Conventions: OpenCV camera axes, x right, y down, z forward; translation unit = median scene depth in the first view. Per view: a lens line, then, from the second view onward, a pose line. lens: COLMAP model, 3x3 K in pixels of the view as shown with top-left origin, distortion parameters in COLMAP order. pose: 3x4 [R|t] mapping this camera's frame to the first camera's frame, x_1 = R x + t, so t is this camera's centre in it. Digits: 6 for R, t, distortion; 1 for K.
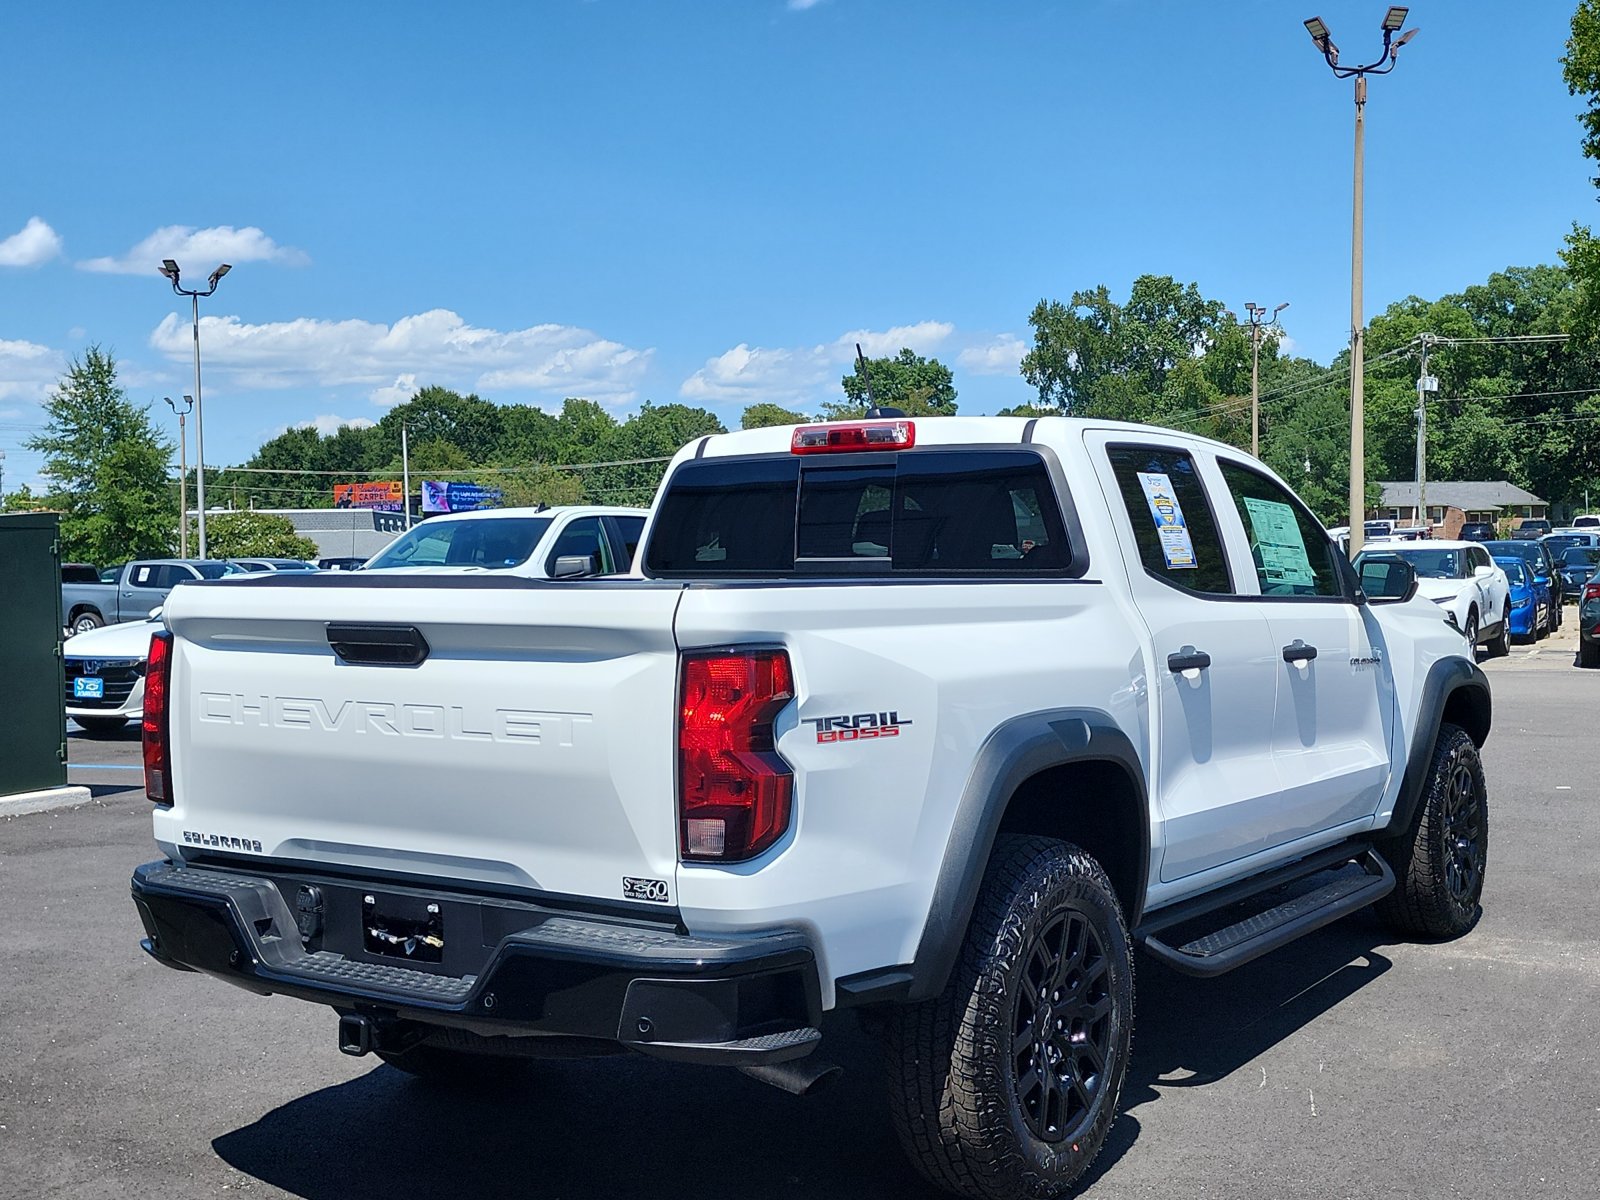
lens RADIAL K [[1857.8, 0, 820.8], [0, 1857.8, 600.9], [0, 0, 1]] dist [0.073898, 0.000000]
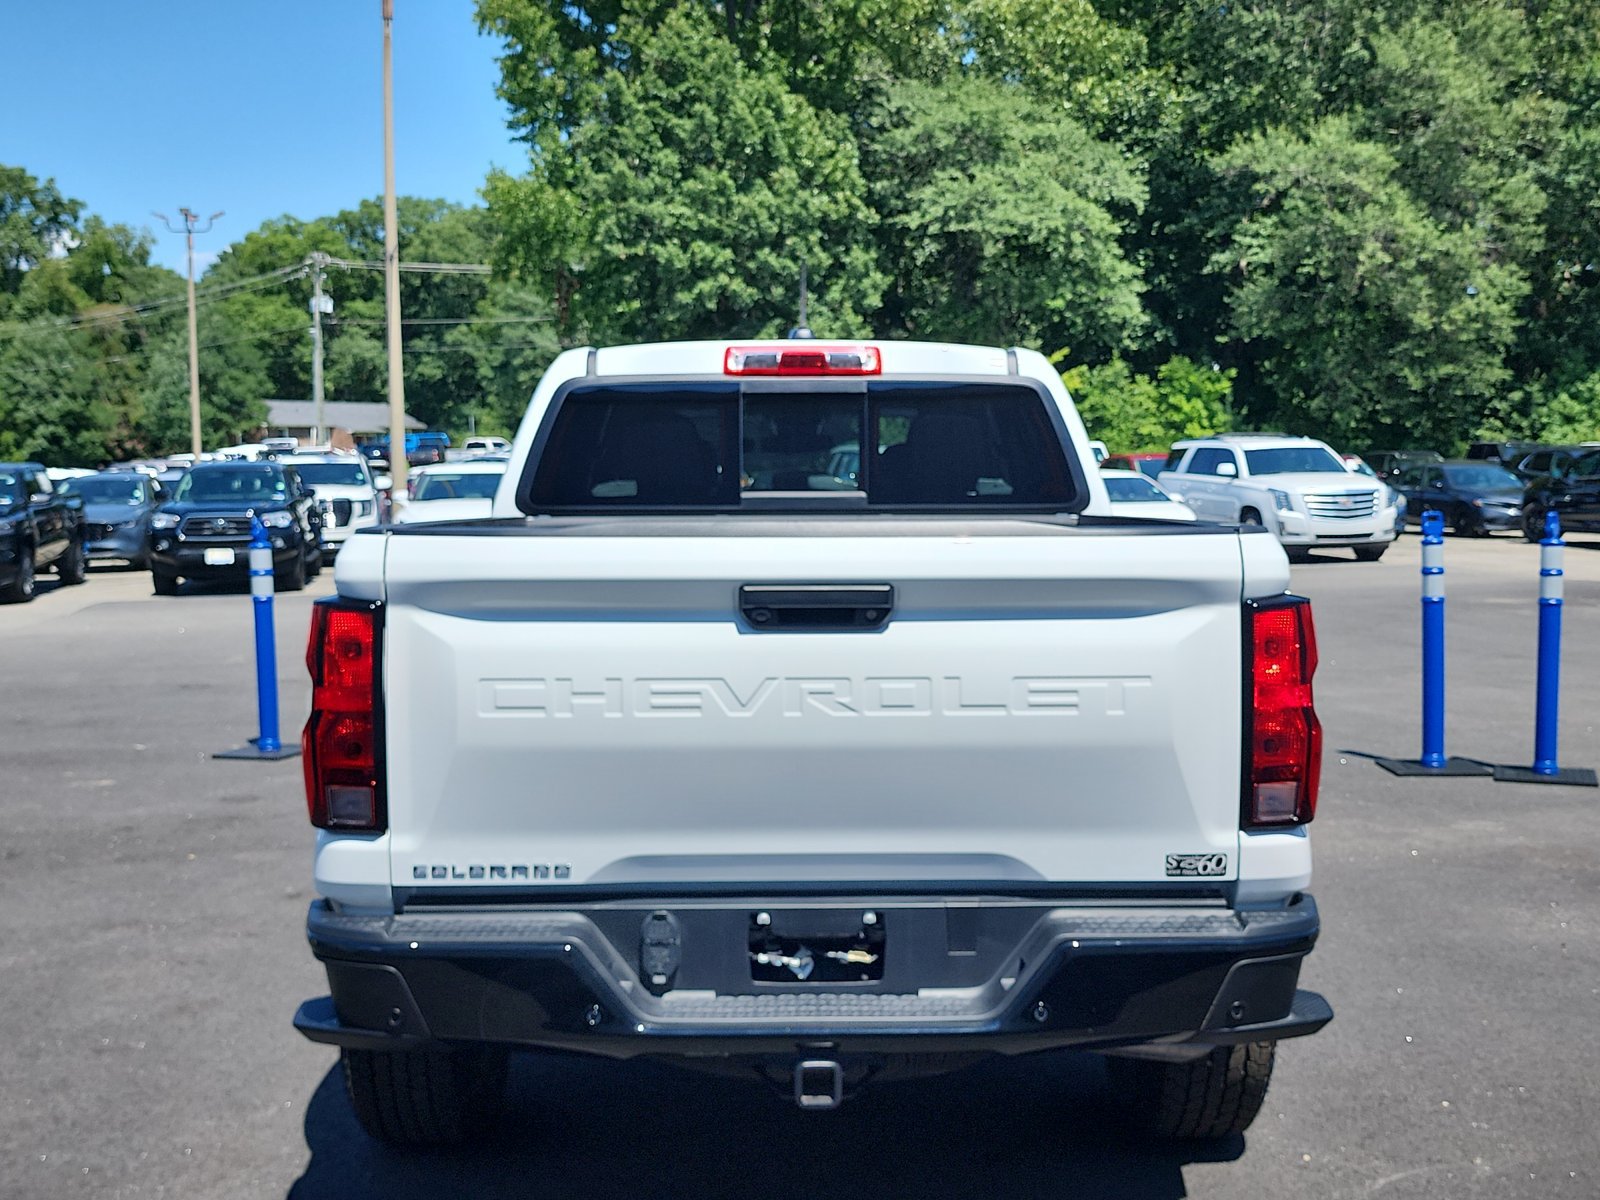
lens RADIAL K [[1857.8, 0, 803.8], [0, 1857.8, 611.3], [0, 0, 1]] dist [0.073898, 0.000000]
pose [[0.818001, -0.039707, 0.573844, -0.539278], [0.011387, 0.998537, 0.052862, -0.013584], [-0.575103, -0.036707, 0.817257, 0.258127]]
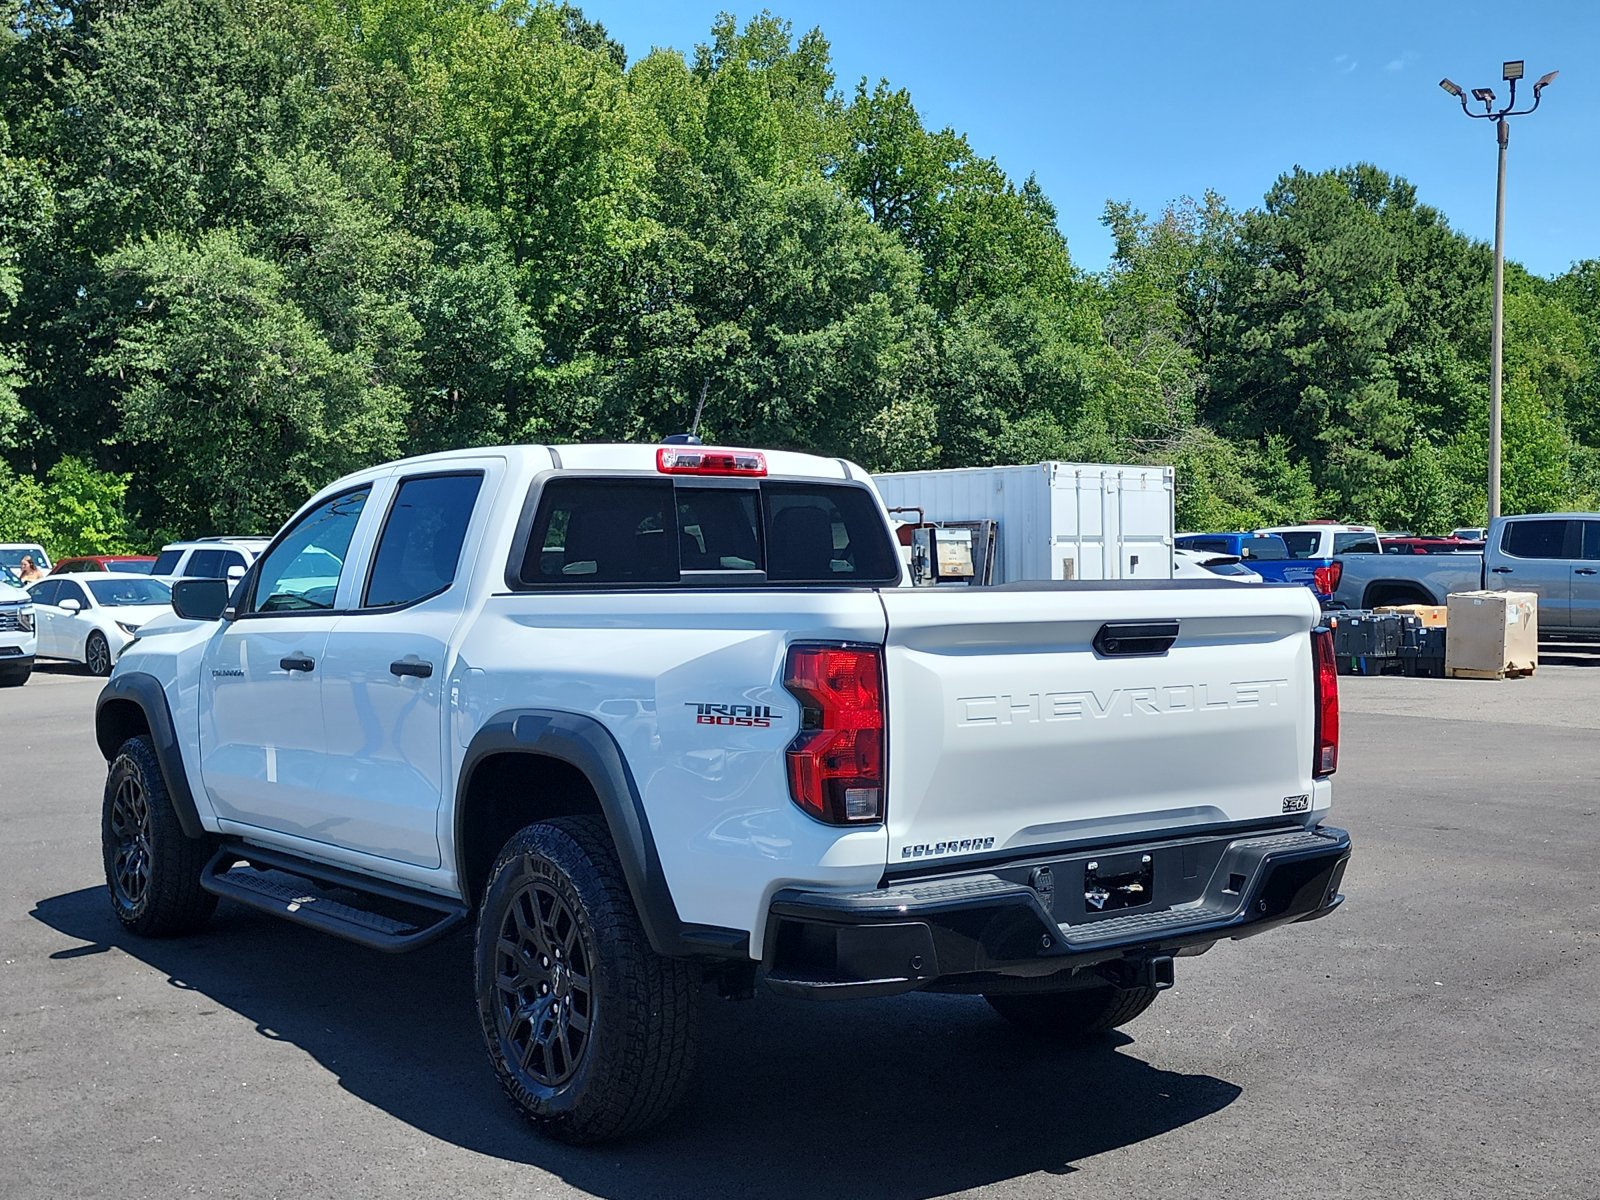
lens RADIAL K [[1857.8, 0, 791.6], [0, 1857.8, 634.5], [0, 0, 1]] dist [0.073898, 0.000000]
pose [[0.343733, -0.028904, 0.938622, -1.066389], [0.028011, 0.999397, 0.020518, -0.006826], [-0.938649, 0.019239, 0.344336, 0.610183]]
